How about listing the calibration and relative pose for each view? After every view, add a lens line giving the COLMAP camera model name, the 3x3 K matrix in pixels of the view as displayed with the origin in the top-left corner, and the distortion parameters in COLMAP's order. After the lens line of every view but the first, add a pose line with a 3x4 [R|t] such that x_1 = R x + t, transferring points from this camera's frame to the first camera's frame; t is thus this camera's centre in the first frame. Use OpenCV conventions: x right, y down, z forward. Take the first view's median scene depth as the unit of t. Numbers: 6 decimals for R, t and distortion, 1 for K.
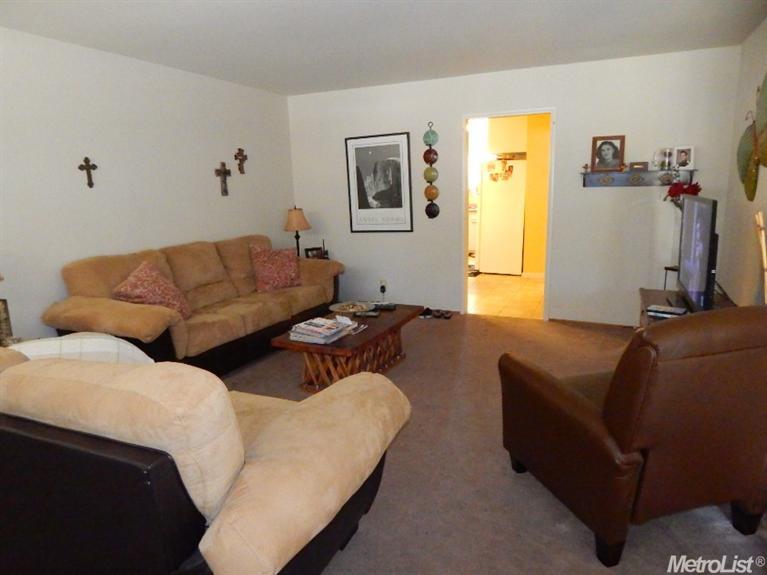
lens RADIAL K [[500.9, 0, 383.5], [0, 500.9, 287.5], [0, 0, 1]] dist [-0.002224, -0.000212]
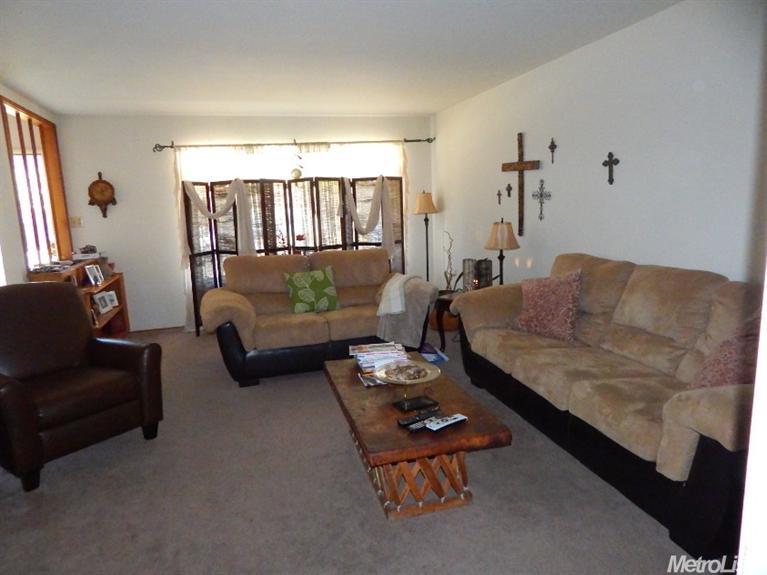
lens RADIAL K [[505.7, 0, 378.5], [0, 505.7, 286.1], [0, 0, 1]] dist [-0.000096, 0.000899]
pose [[-0.757362, 0.174050, -0.629372, 0.269357], [-0.066454, 0.938276, 0.339444, -0.219106], [0.649605, 0.298907, -0.699048, 1.004993]]
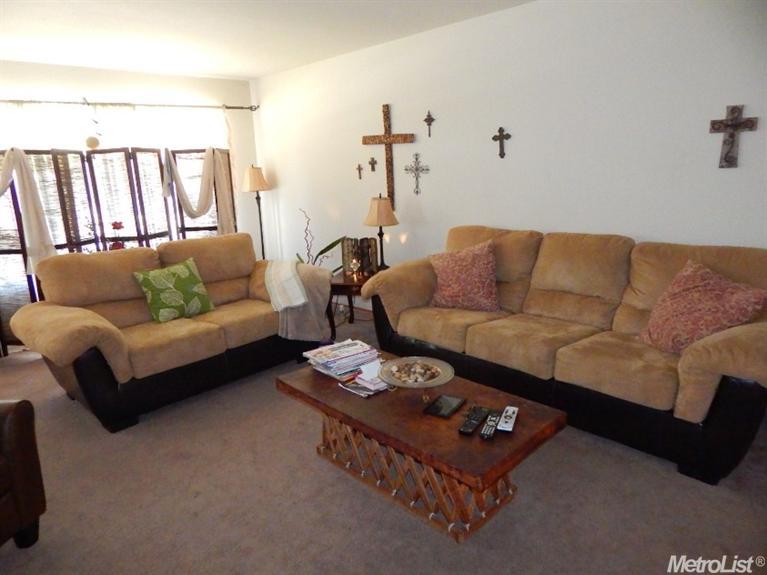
lens RADIAL K [[505.7, 0, 378.5], [0, 505.7, 286.1], [0, 0, 1]] dist [-0.000096, 0.000899]
pose [[-0.348120, 0.268596, -0.898147, 0.332576], [-0.134504, 0.933851, 0.331407, -0.182663], [0.927750, 0.236174, -0.288966, 0.782999]]
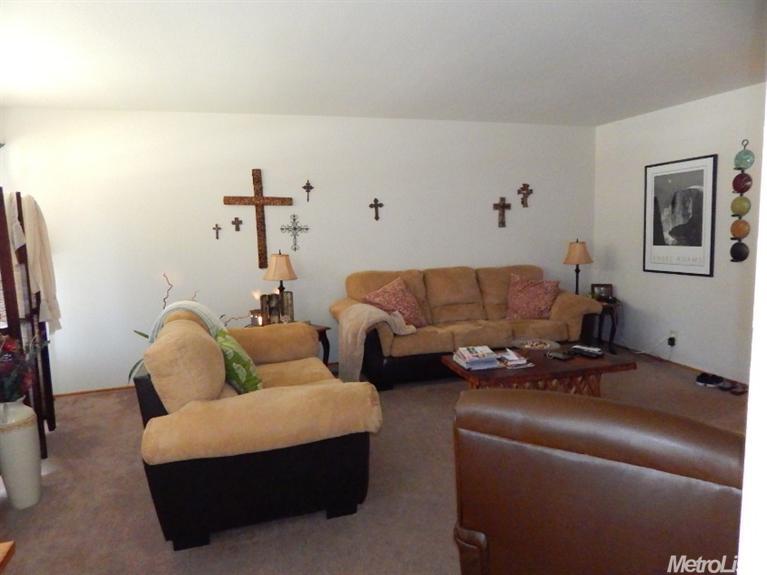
lens RADIAL K [[505.7, 0, 378.5], [0, 505.7, 286.1], [0, 0, 1]] dist [-0.000096, 0.000899]
pose [[0.658870, 0.108766, -0.744353, 0.321231], [-0.149008, 0.988756, 0.012583, -0.028414], [0.737352, 0.102624, 0.667668, 0.072506]]
